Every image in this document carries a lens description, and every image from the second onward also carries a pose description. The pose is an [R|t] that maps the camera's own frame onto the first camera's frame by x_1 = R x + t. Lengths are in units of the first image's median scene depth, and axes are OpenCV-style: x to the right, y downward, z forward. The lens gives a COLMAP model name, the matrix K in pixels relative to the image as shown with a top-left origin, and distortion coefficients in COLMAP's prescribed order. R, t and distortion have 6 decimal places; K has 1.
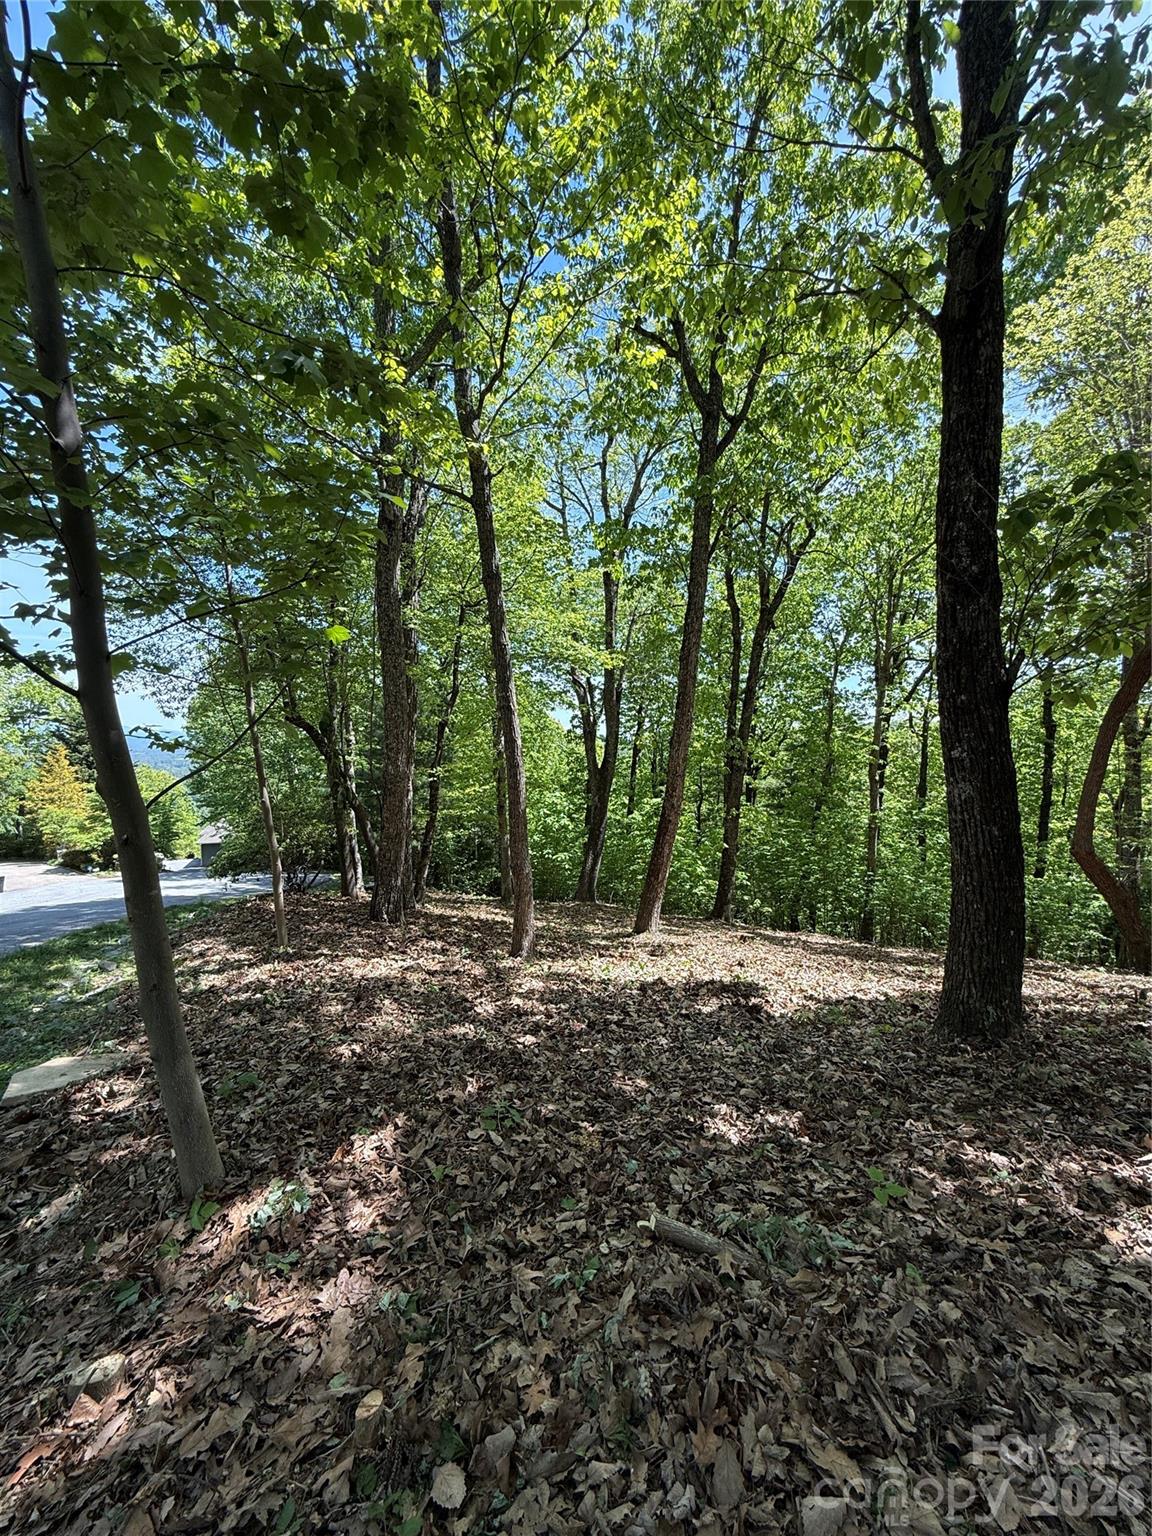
lens RADIAL K [[610.5, 0, 576.0], [0, 610.5, 768.0], [0, 0, 1]] dist [-0.000246, -0.000138]
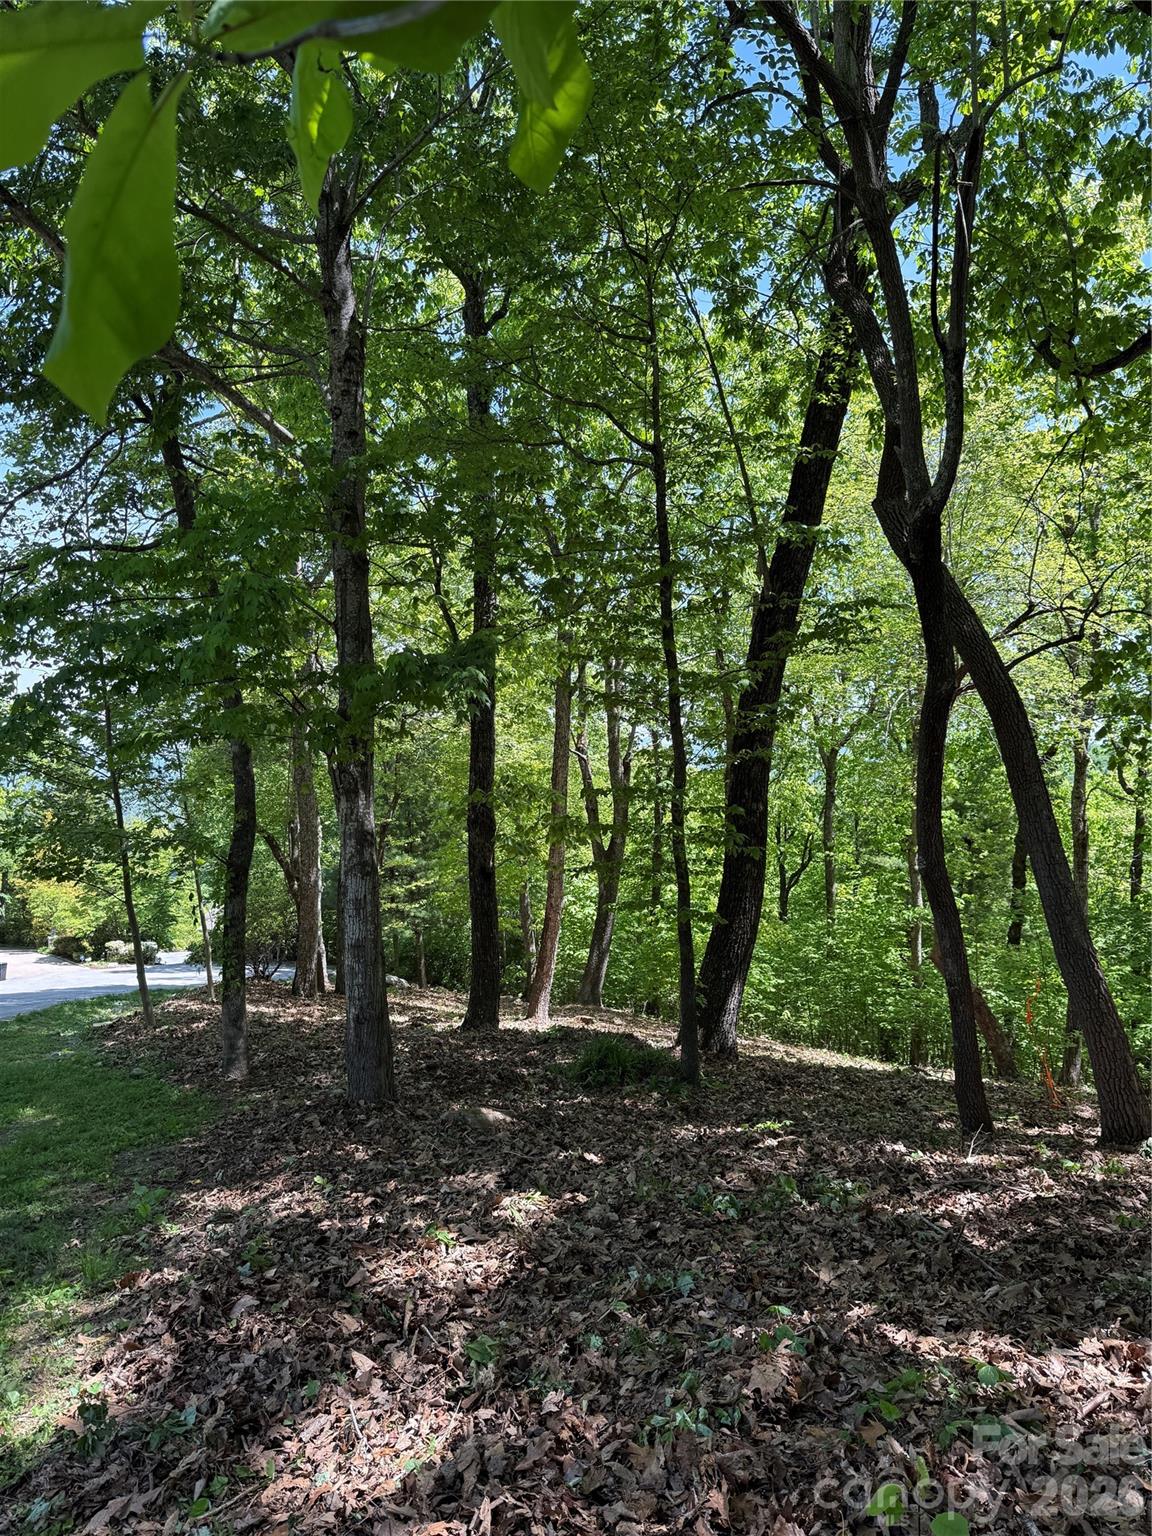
lens RADIAL K [[1084.0, 0, 576.0], [0, 1084.0, 768.0], [0, 0, 1]] dist [0.026500, -0.053986]
pose [[0.972834, -0.015031, -0.231015, 0.280980], [0.007105, 0.999358, -0.035104, -0.052157], [0.231394, 0.032509, 0.972317, -0.393497]]
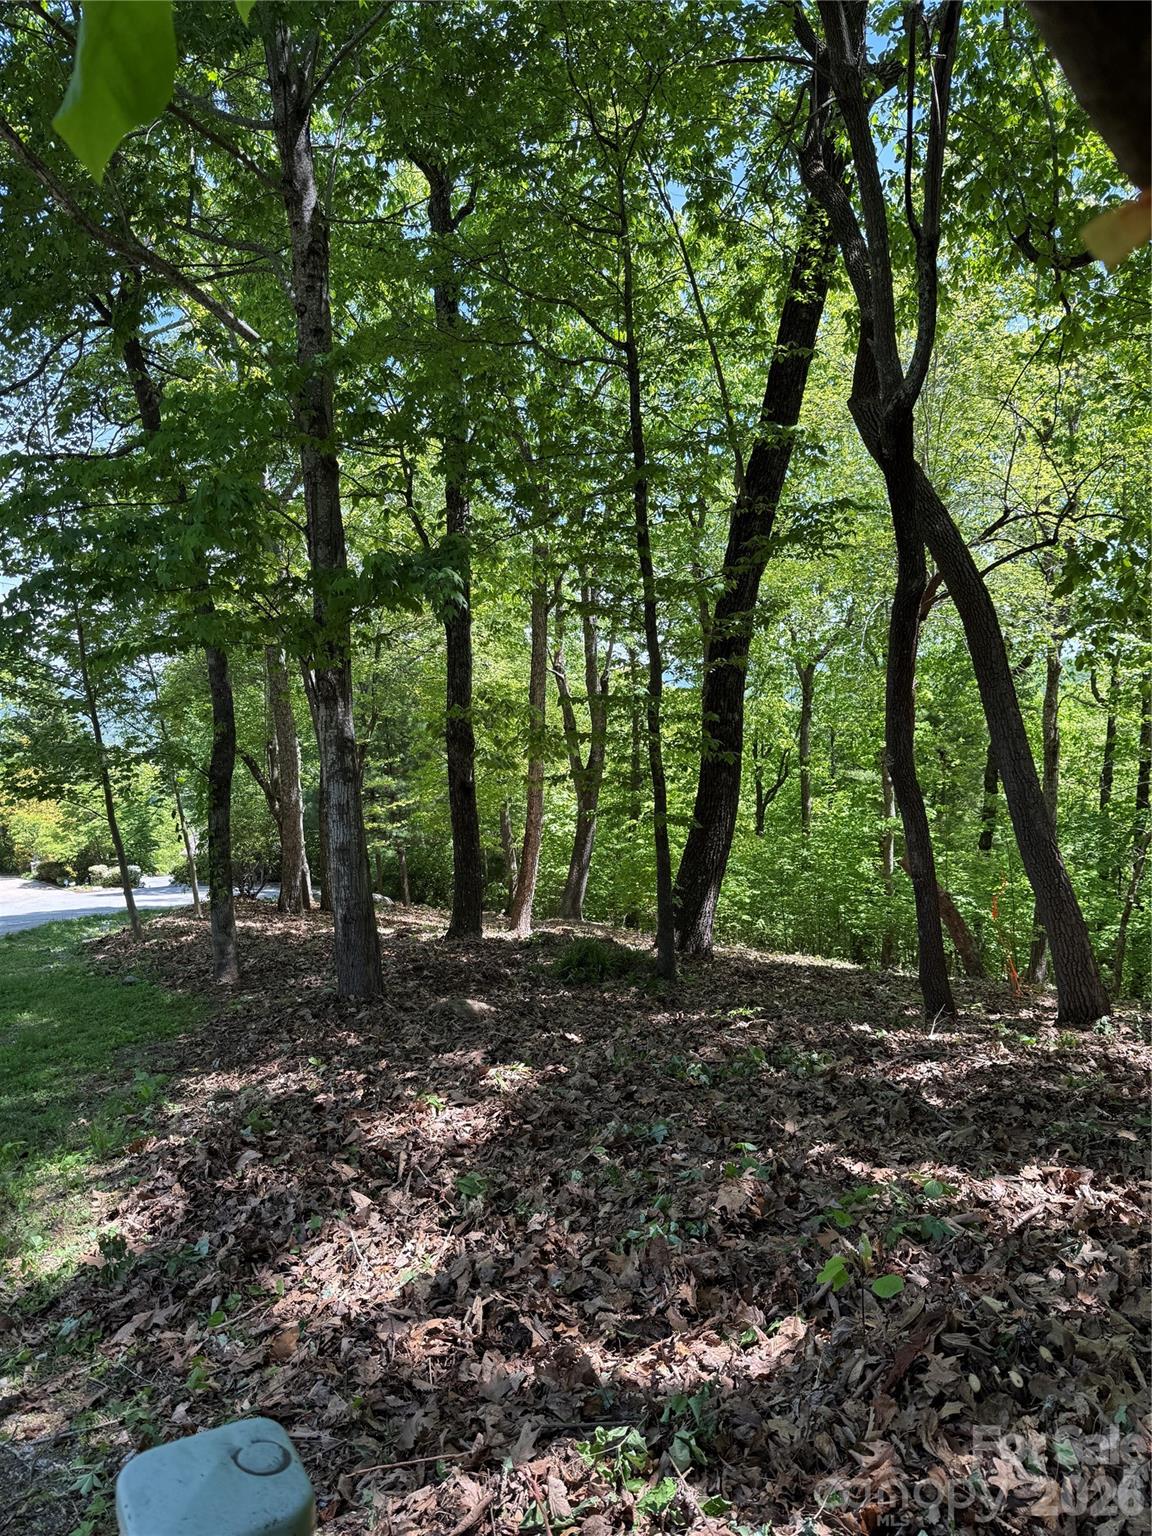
lens RADIAL K [[1081.0, 0, 574.0], [0, 1081.0, 784.5], [0, 0, 1]] dist [0.031216, -0.047253]
pose [[0.976646, -0.010362, -0.214603, 0.282206], [0.022297, 0.998331, 0.053268, -0.047998], [0.213693, -0.056809, 0.975248, -0.397451]]
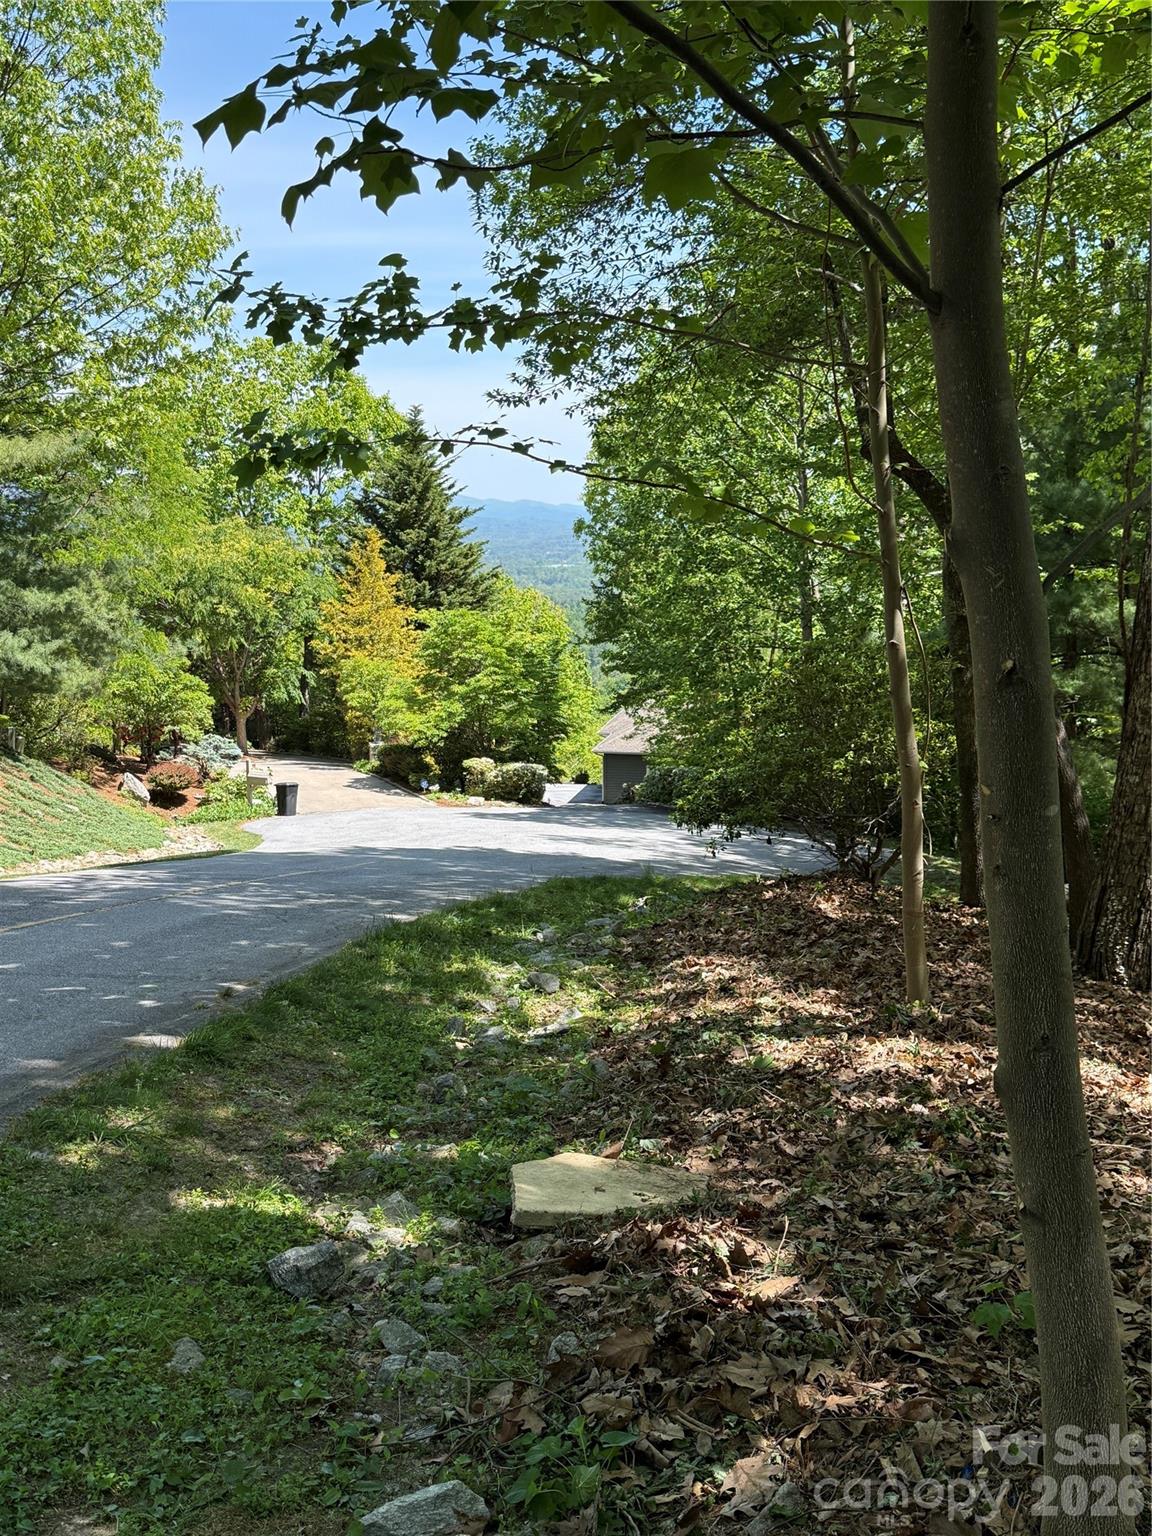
lens RADIAL K [[1580.4, 0, 576.0], [0, 1580.4, 768.0], [0, 0, 1]] dist [0.195446, -0.407029]
pose [[0.845878, 0.082196, -0.527006, -0.026825], [-0.025579, 0.993169, 0.113846, 0.004469], [0.532763, -0.082820, 0.842202, -0.002924]]
